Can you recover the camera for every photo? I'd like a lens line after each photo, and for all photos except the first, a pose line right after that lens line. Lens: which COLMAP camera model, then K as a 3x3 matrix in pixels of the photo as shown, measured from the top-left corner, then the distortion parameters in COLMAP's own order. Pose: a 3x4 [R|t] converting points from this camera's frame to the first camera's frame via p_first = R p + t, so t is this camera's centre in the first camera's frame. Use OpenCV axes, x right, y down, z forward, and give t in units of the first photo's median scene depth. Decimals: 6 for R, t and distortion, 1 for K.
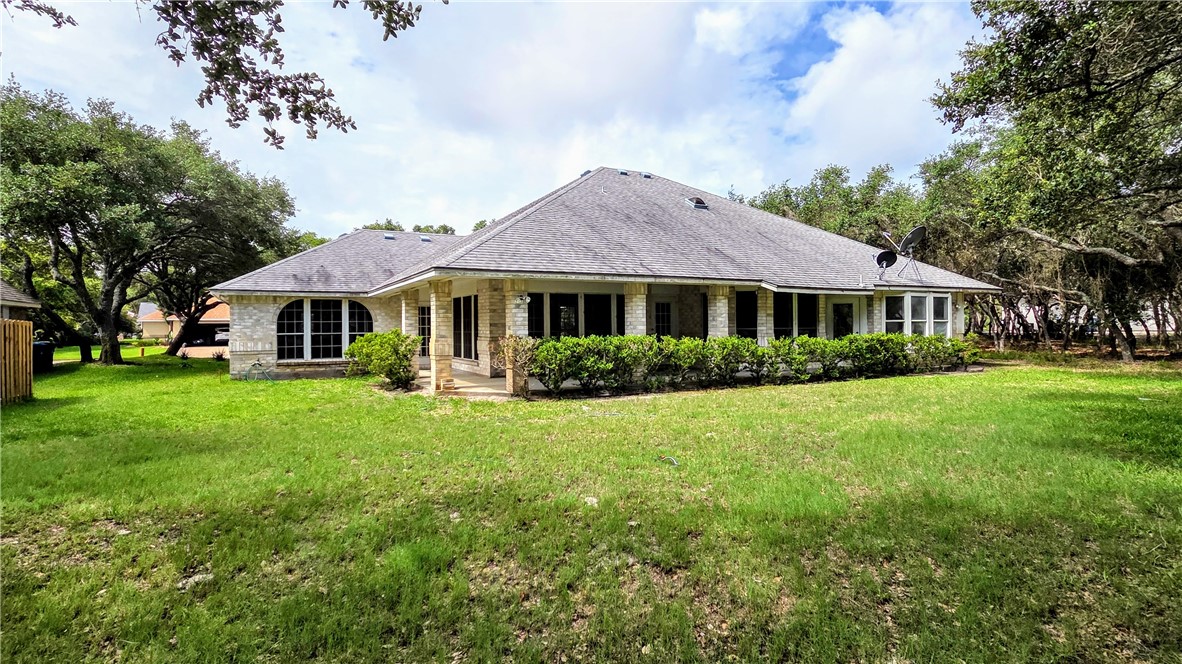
lens RADIAL K [[584.6, 0, 587.6], [0, 584.6, 325.1], [0, 0, 1]] dist [0.002699, 0.000160]
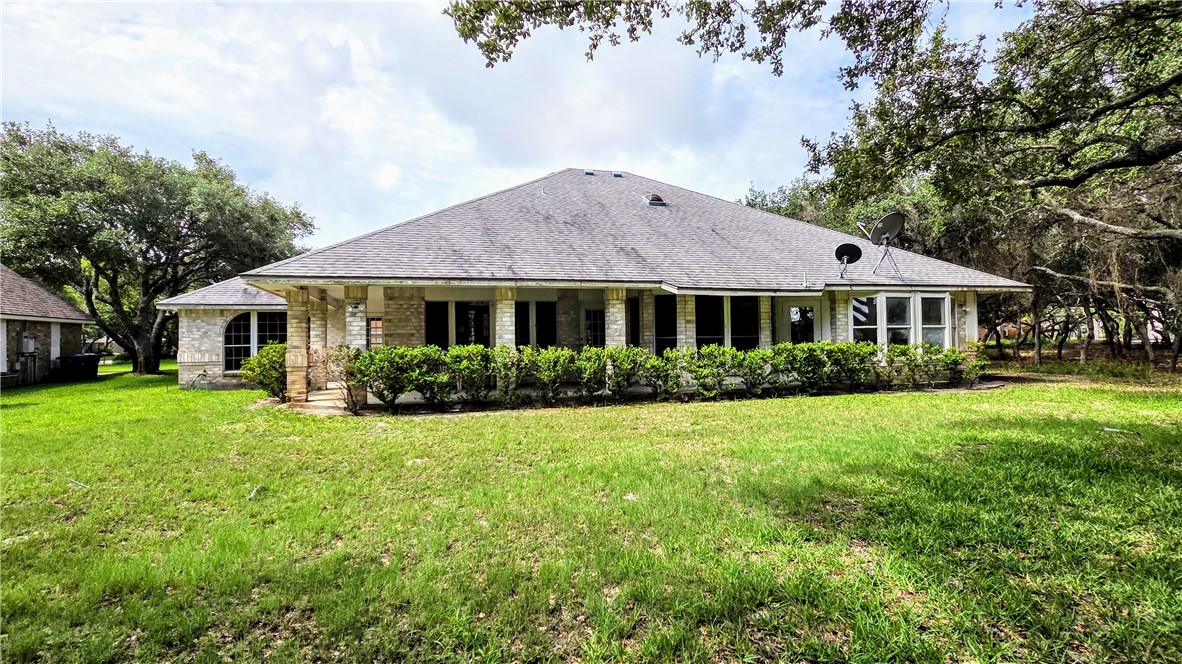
lens RADIAL K [[584.6, 0, 587.6], [0, 584.6, 325.1], [0, 0, 1]] dist [0.002699, 0.000160]
pose [[0.980277, -0.011082, -0.197318, 0.334616], [0.006922, 0.999739, -0.021760, 0.005968], [0.197508, 0.019965, 0.980098, 0.115455]]
